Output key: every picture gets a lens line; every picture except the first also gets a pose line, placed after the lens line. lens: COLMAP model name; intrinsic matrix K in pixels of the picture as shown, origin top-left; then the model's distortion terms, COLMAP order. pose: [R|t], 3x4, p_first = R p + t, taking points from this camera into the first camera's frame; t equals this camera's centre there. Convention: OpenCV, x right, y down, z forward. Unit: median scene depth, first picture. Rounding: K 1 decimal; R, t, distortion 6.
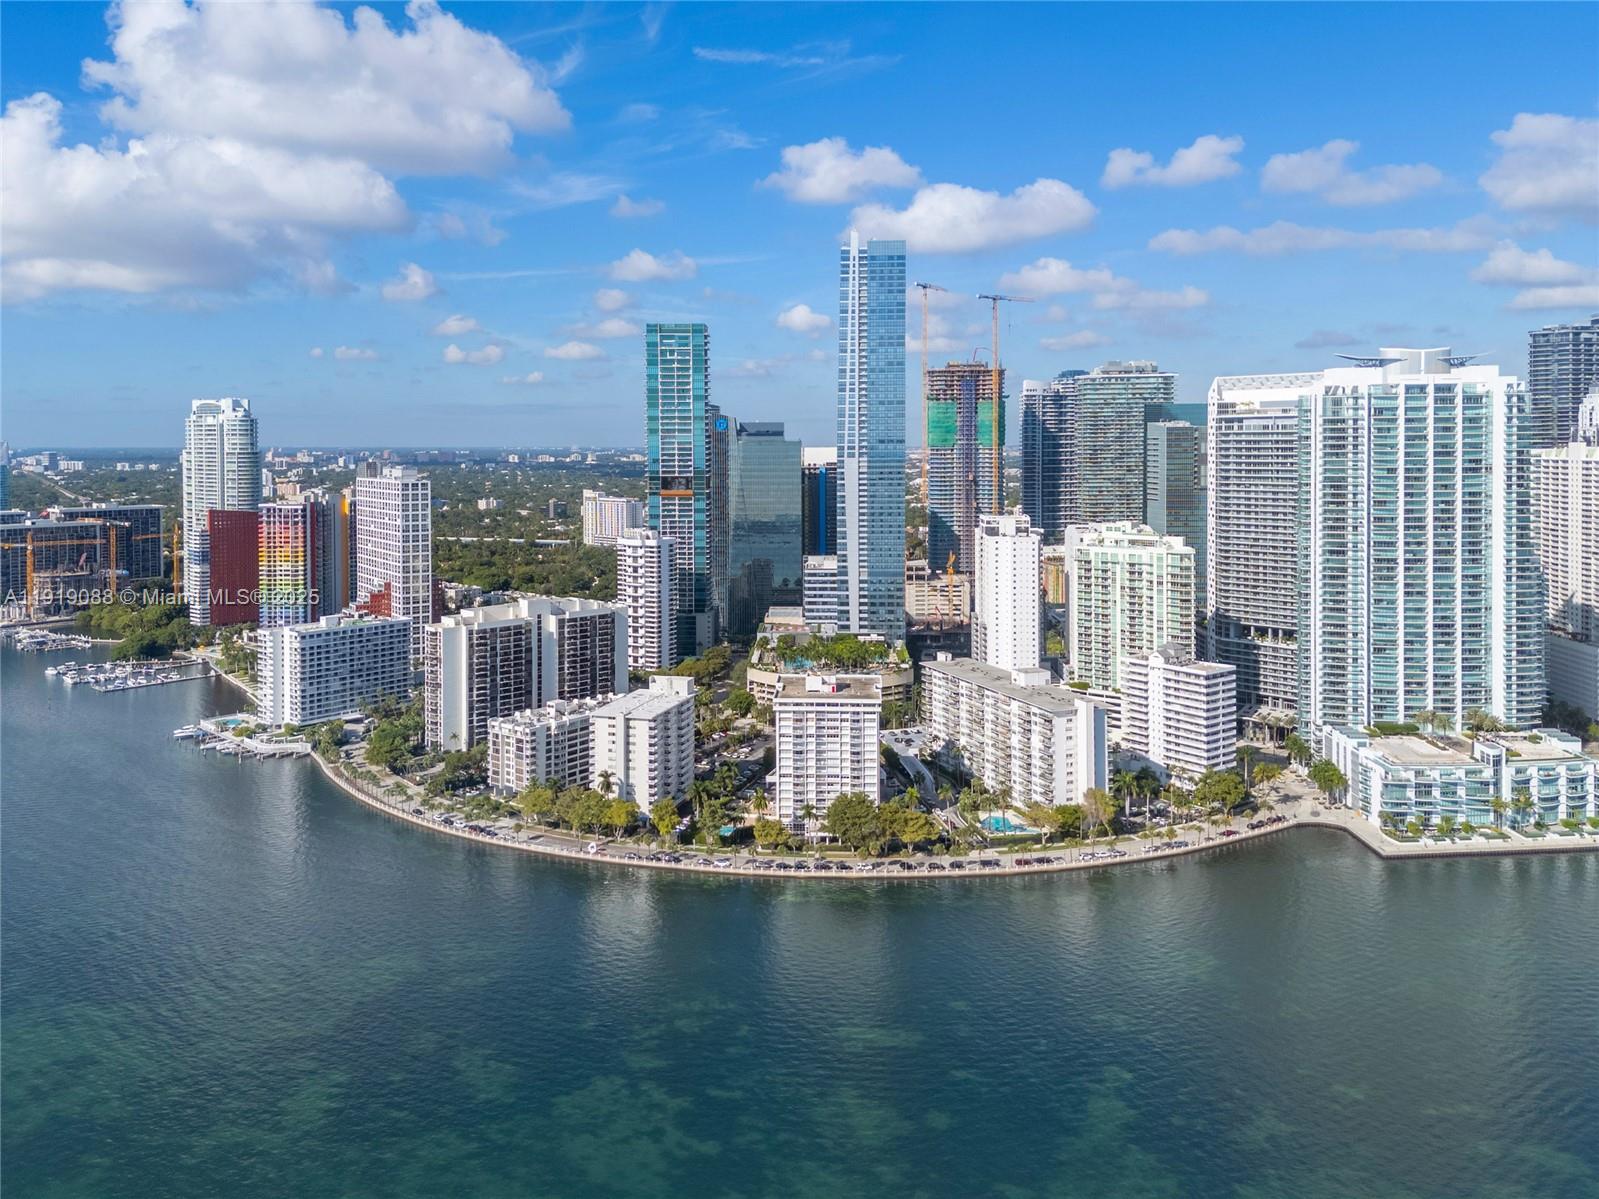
lens RADIAL K [[1146.8, 0, 722.8], [0, 1146.8, 507.8], [0, 0, 1]] dist [0.029404, -0.018907]
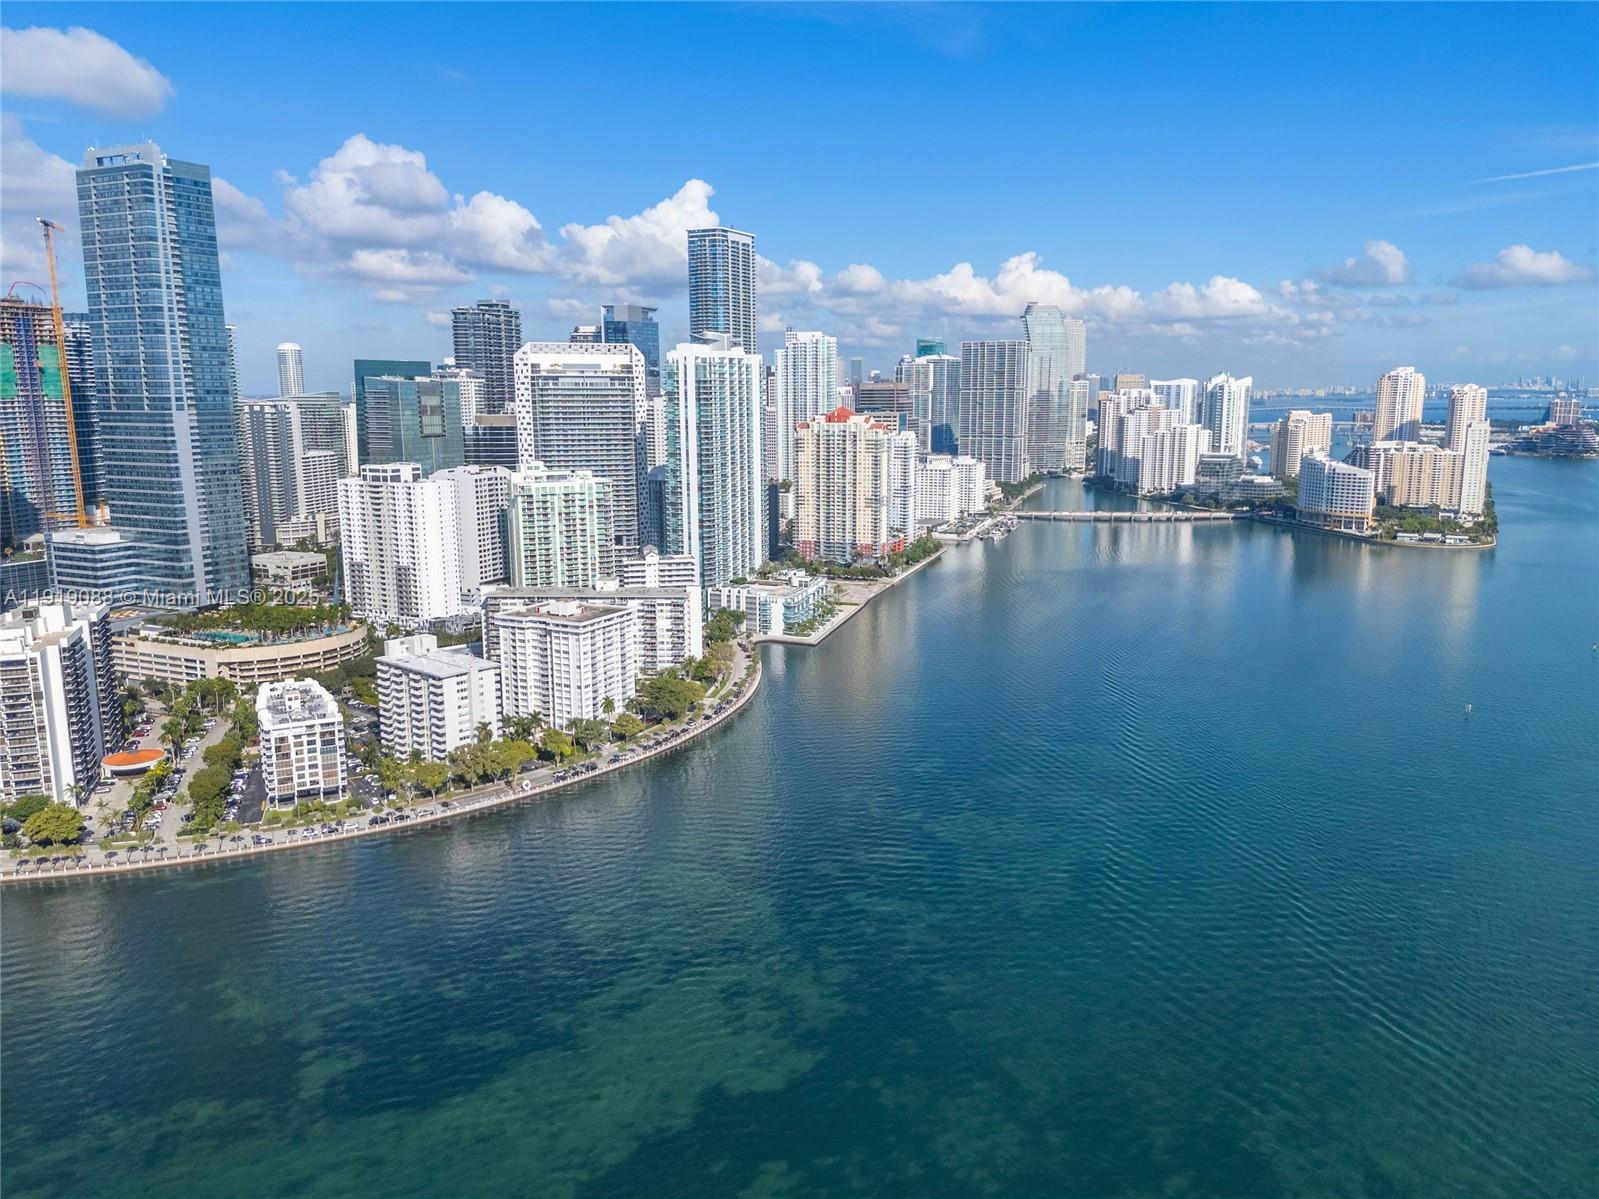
lens RADIAL K [[1146.8, 0, 798.2], [0, 1146.8, 600.2], [0, 0, 1]] dist [0.029404, -0.018907]
pose [[0.389974, -0.156888, 0.907363, -0.536810], [0.049371, 0.987524, 0.149529, -0.008780], [-0.919501, -0.013515, 0.392854, 0.210752]]
